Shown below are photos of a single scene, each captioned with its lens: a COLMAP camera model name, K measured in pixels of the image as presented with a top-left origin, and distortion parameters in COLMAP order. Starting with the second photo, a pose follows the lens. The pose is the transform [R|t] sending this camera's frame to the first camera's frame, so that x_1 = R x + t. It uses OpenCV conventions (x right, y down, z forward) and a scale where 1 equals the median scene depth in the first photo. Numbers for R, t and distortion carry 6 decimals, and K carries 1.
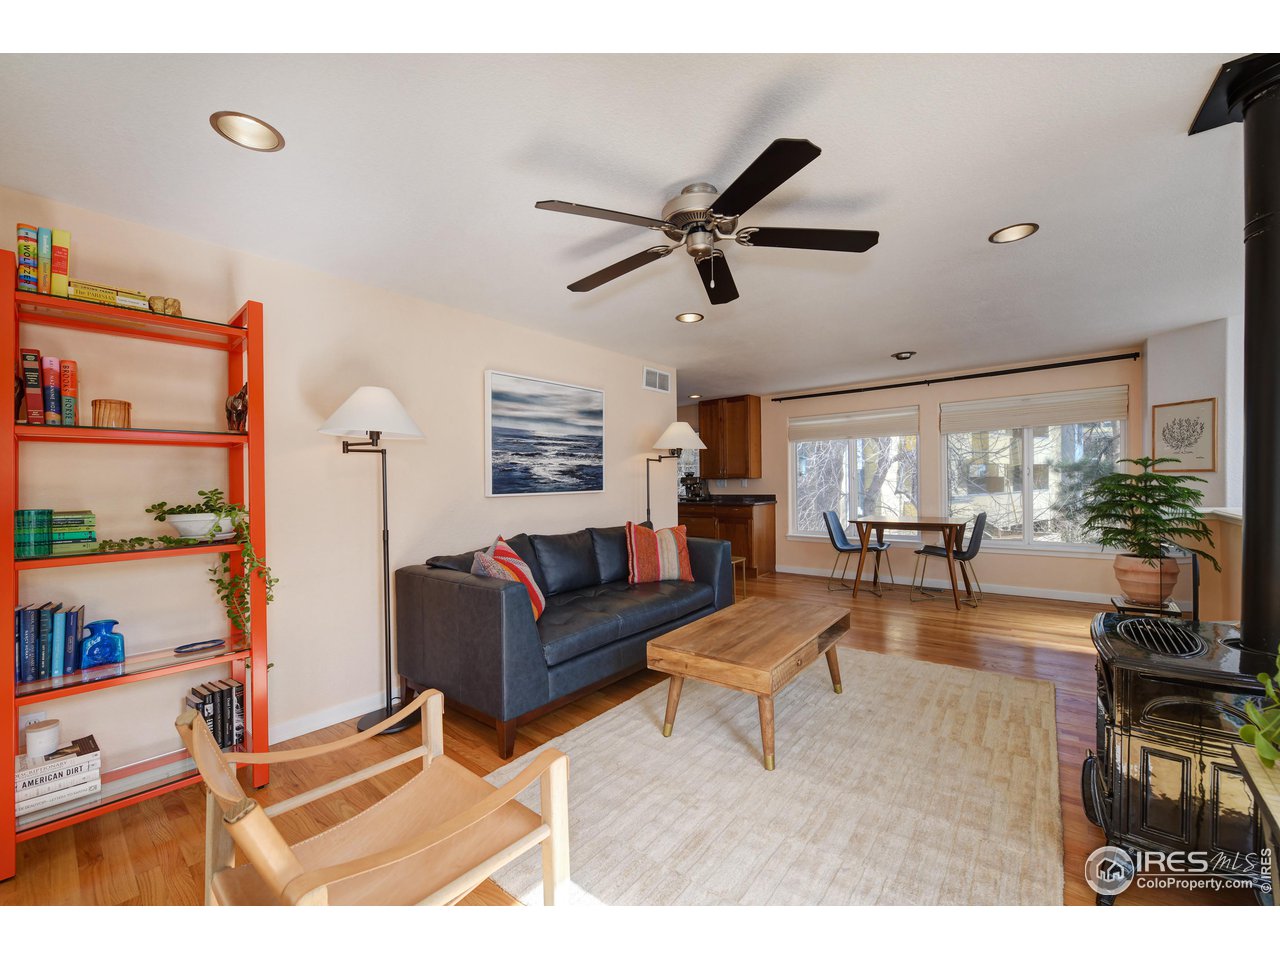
lens RADIAL K [[534.3, 0, 640.0], [0, 534.3, 480.0], [0, 0, 1]] dist [-0.000664, -0.000158]
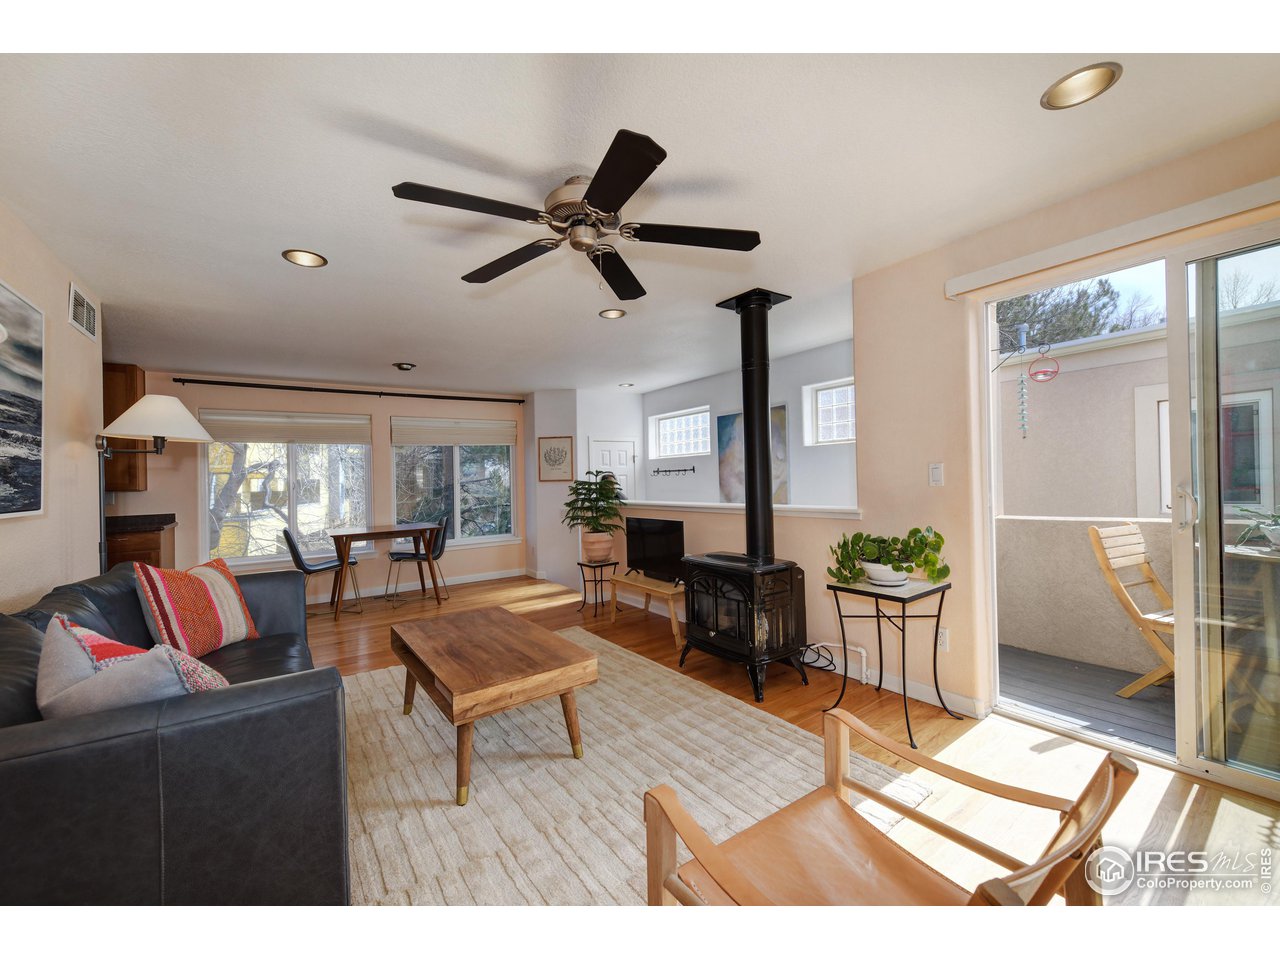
lens RADIAL K [[534.3, 0, 640.0], [0, 534.3, 480.0], [0, 0, 1]] dist [-0.000664, -0.000158]
pose [[0.250161, 0.010383, 0.968148, -0.435739], [0.020712, 0.999656, -0.016073, 0.011265], [-0.967983, 0.024073, 0.249860, 0.356992]]
